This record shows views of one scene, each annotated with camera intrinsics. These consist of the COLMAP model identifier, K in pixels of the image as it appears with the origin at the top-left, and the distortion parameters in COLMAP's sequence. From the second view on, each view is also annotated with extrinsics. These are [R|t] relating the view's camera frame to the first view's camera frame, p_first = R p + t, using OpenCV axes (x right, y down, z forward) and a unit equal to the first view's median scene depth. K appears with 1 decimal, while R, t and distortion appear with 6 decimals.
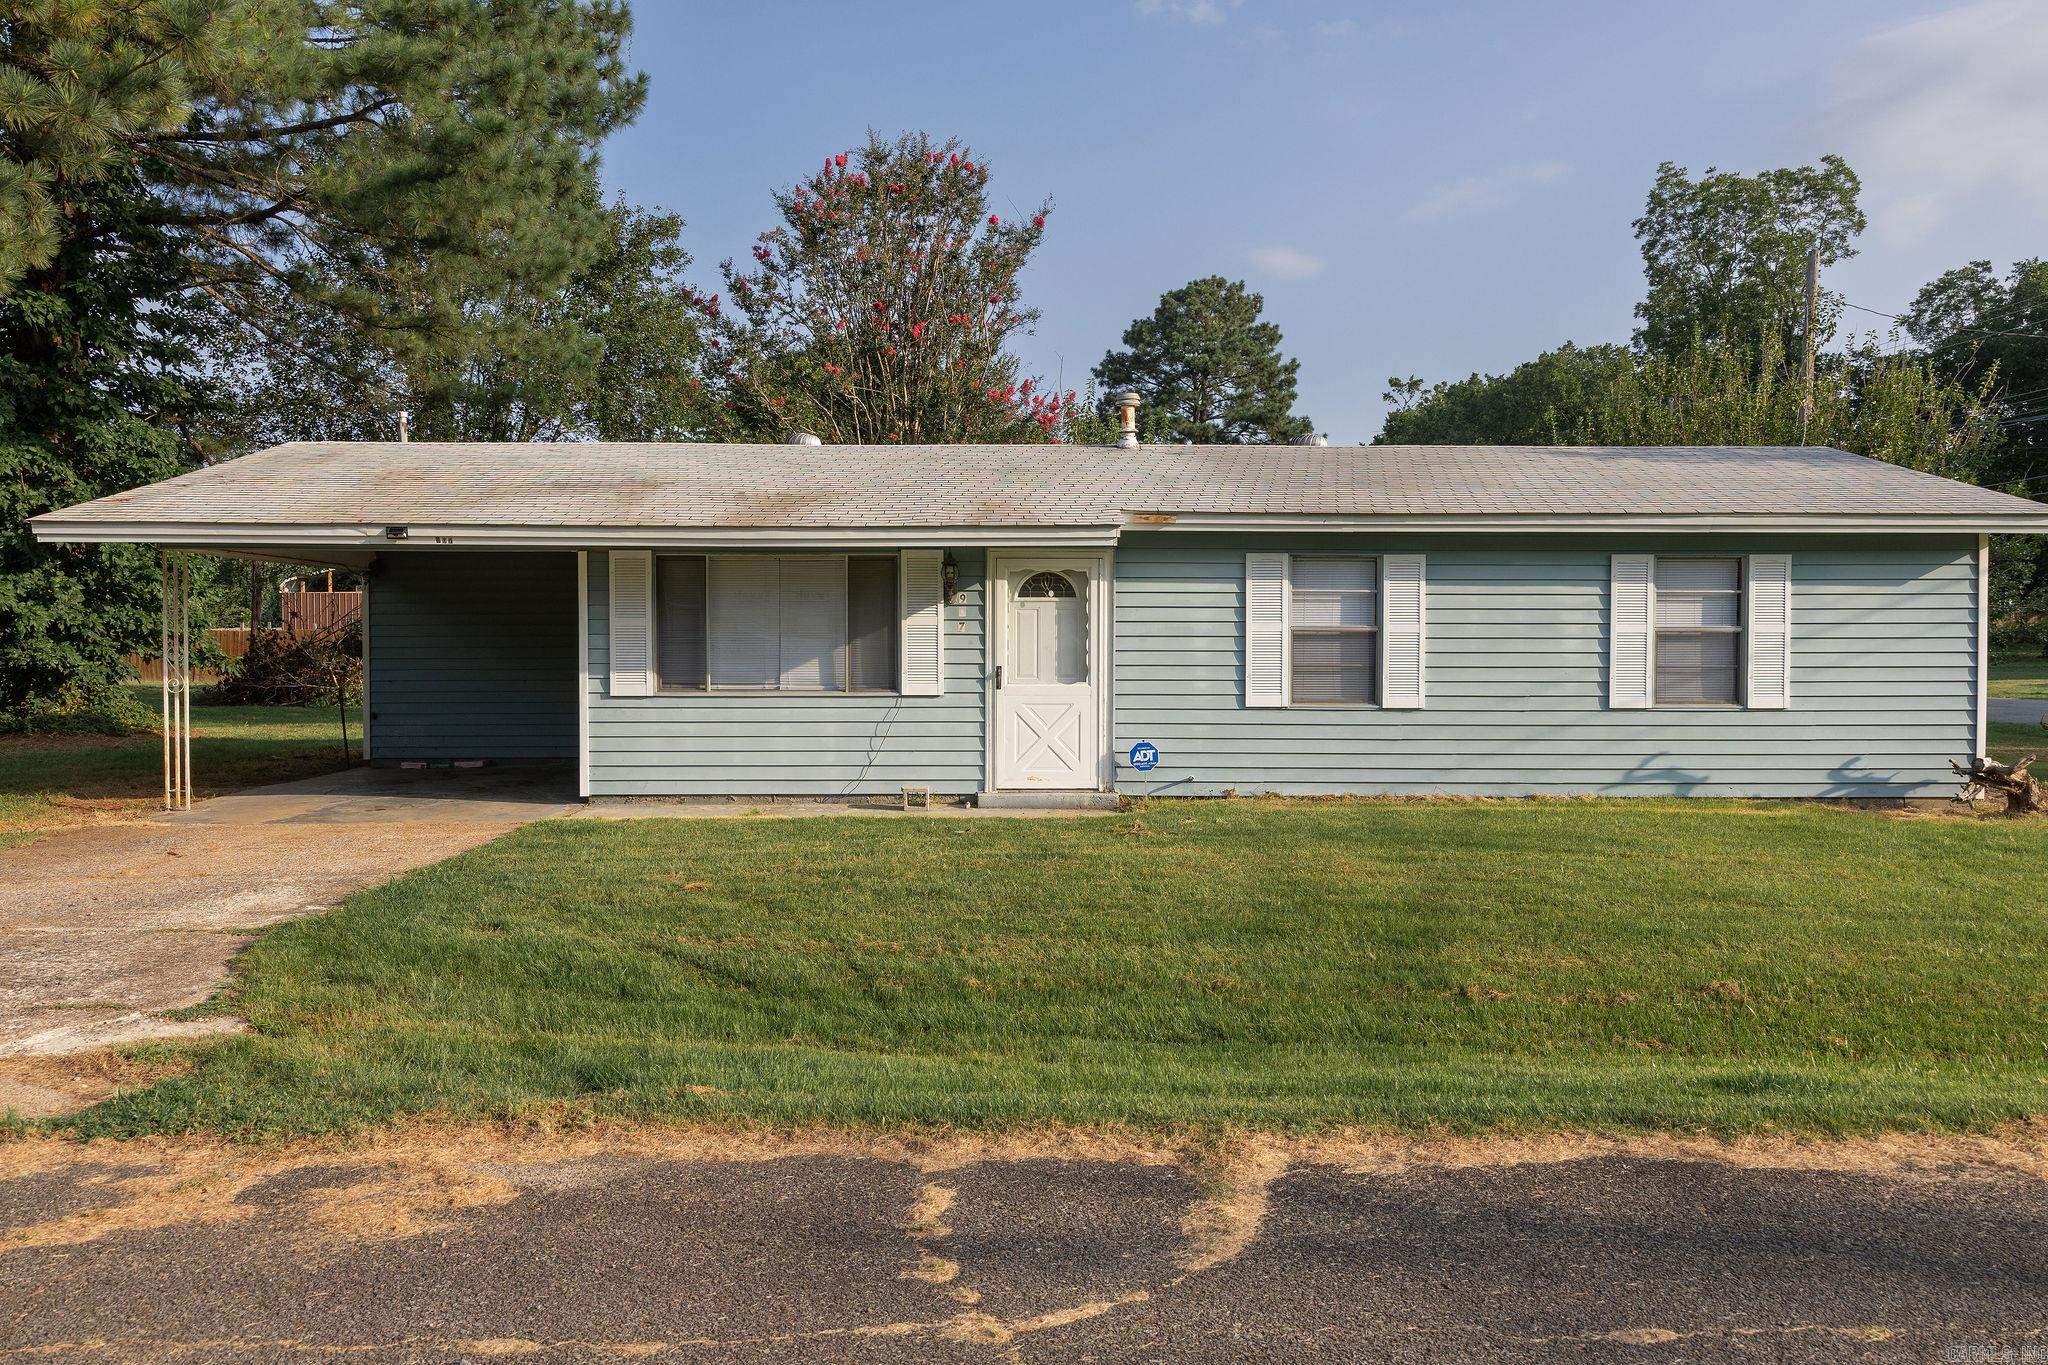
lens RADIAL K [[1738.8, 0, 1016.7], [0, 1738.8, 694.4], [0, 0, 1]] dist [-0.105307, 0.120285]
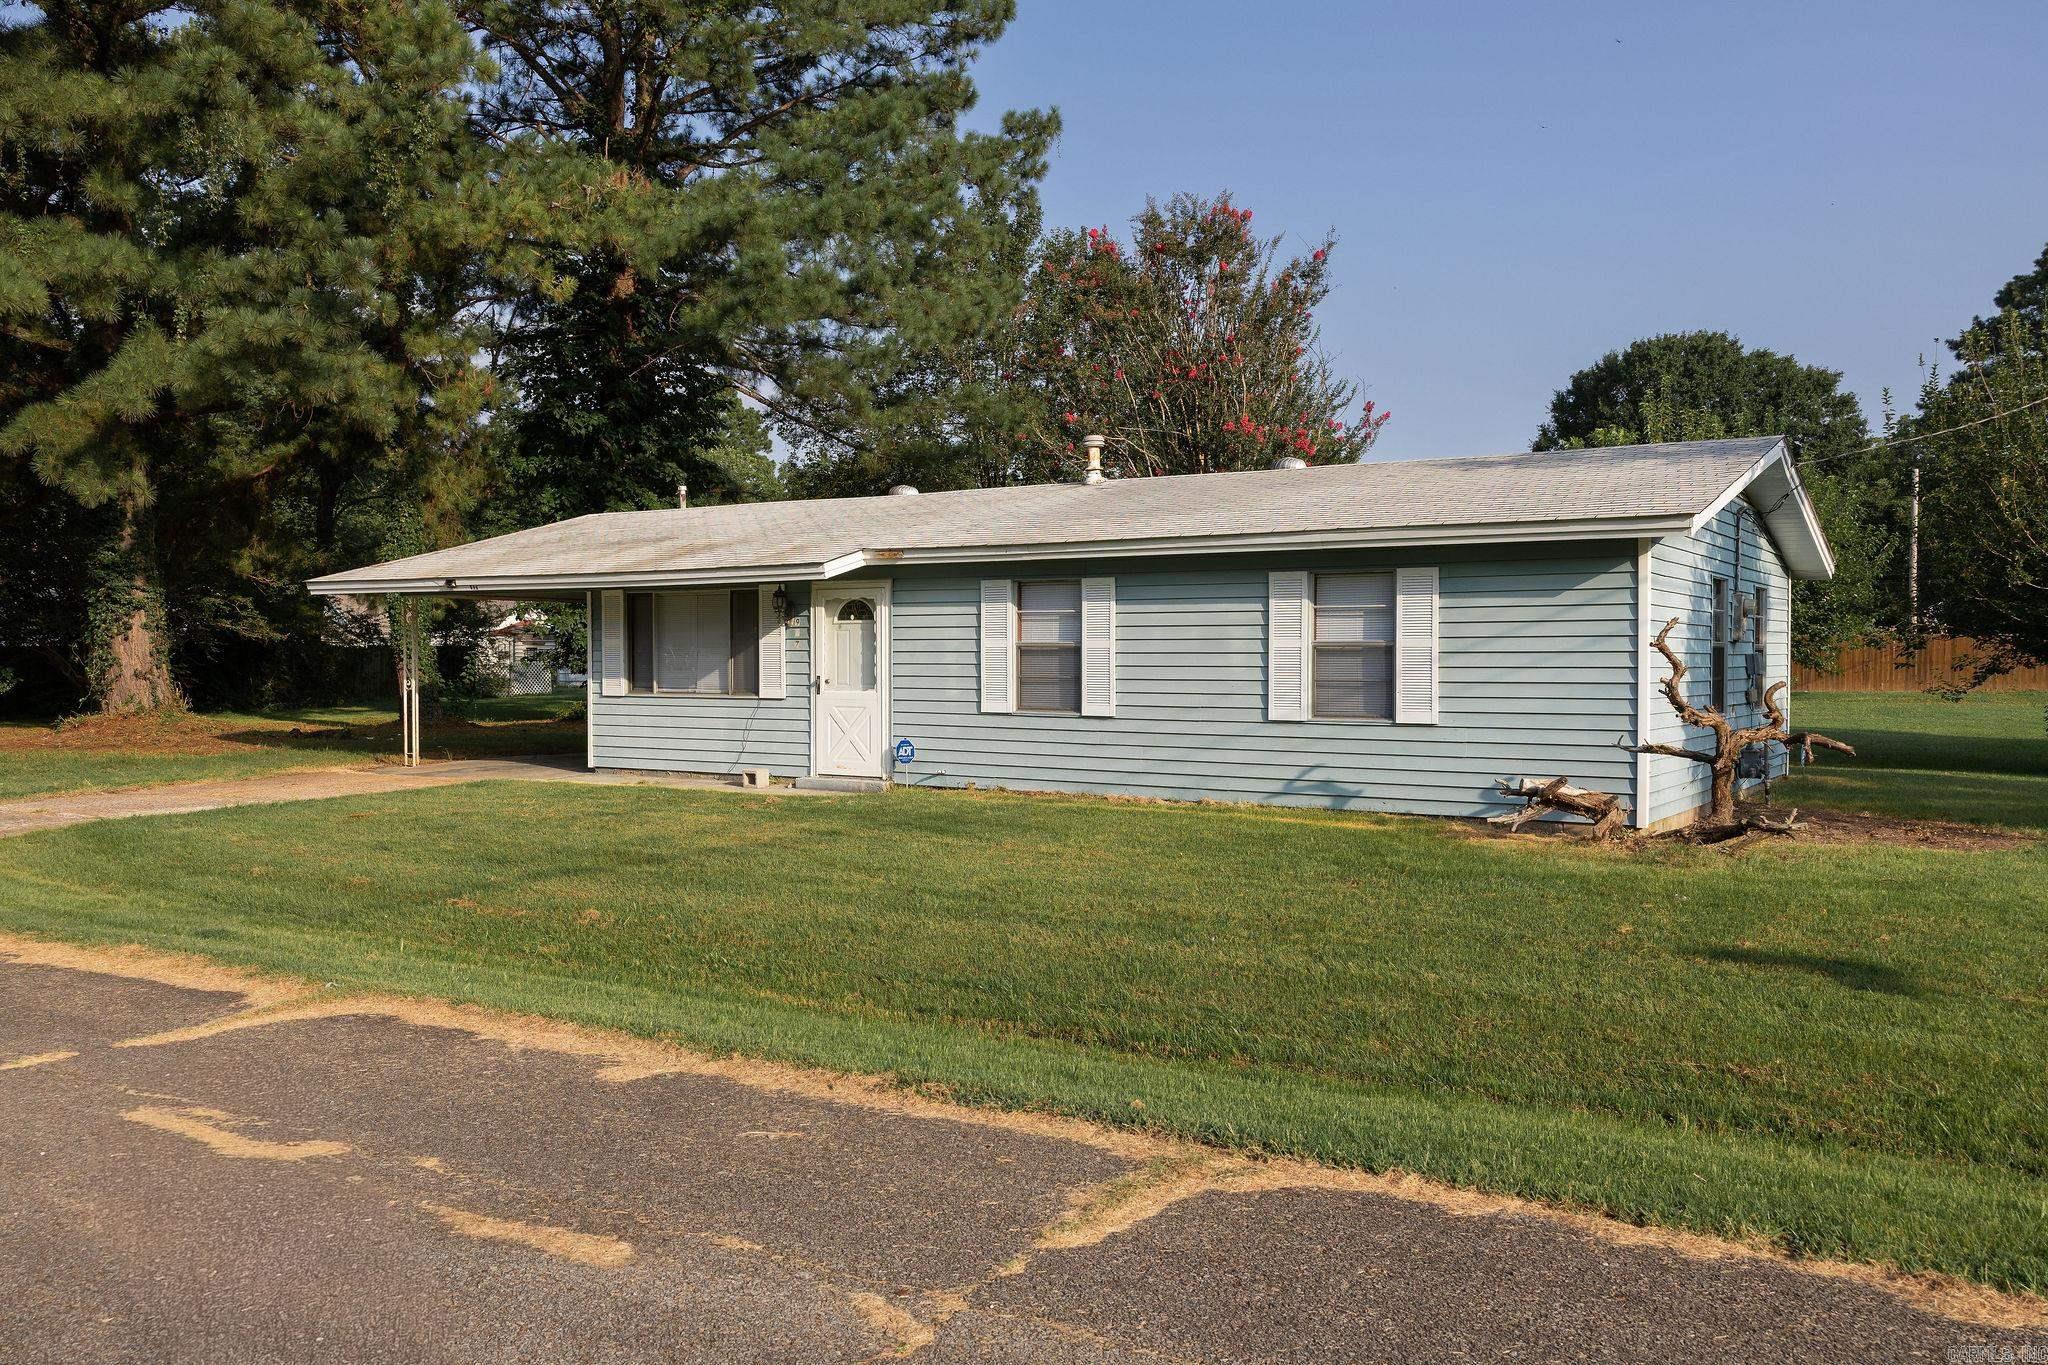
lens RADIAL K [[1738.8, 0, 1016.7], [0, 1738.8, 694.4], [0, 0, 1]] dist [-0.105307, 0.120285]
pose [[0.821887, 0.012710, -0.569509, 0.818413], [-0.016166, 0.999869, -0.001015, -0.003979], [0.569421, 0.010041, 0.821985, 0.051572]]
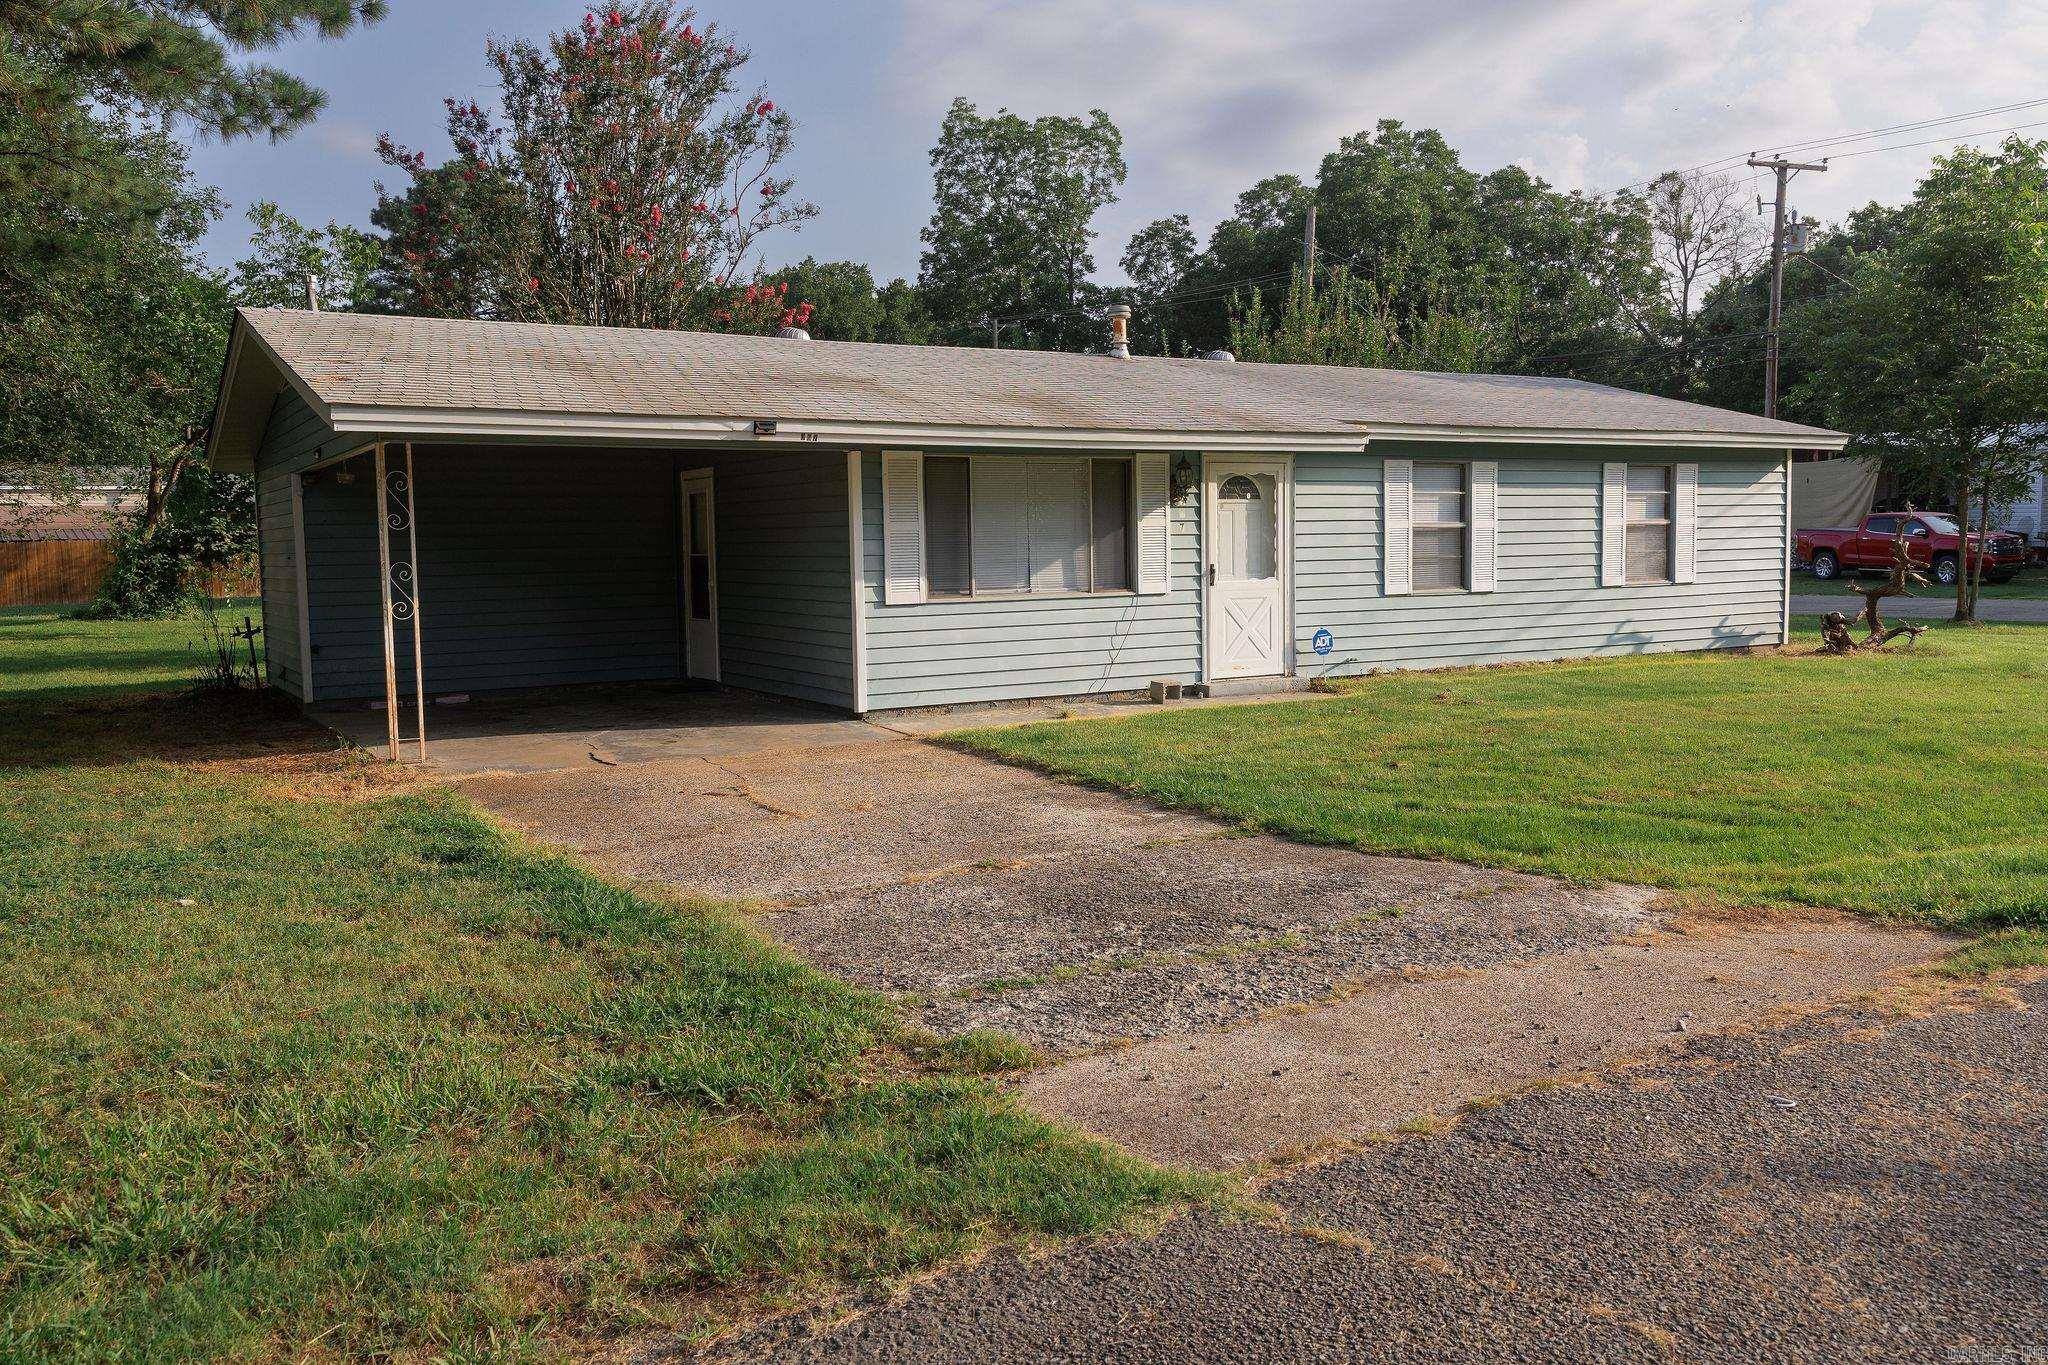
lens RADIAL K [[1687.1, 0, 1133.5], [0, 1687.1, 684.1], [0, 0, 1]] dist [0.025913, -0.001238]
pose [[0.828935, -0.061869, 0.555913, -0.629149], [0.034314, 0.997617, 0.059860, -0.006403], [-0.558292, -0.030545, 0.829082, 0.165343]]
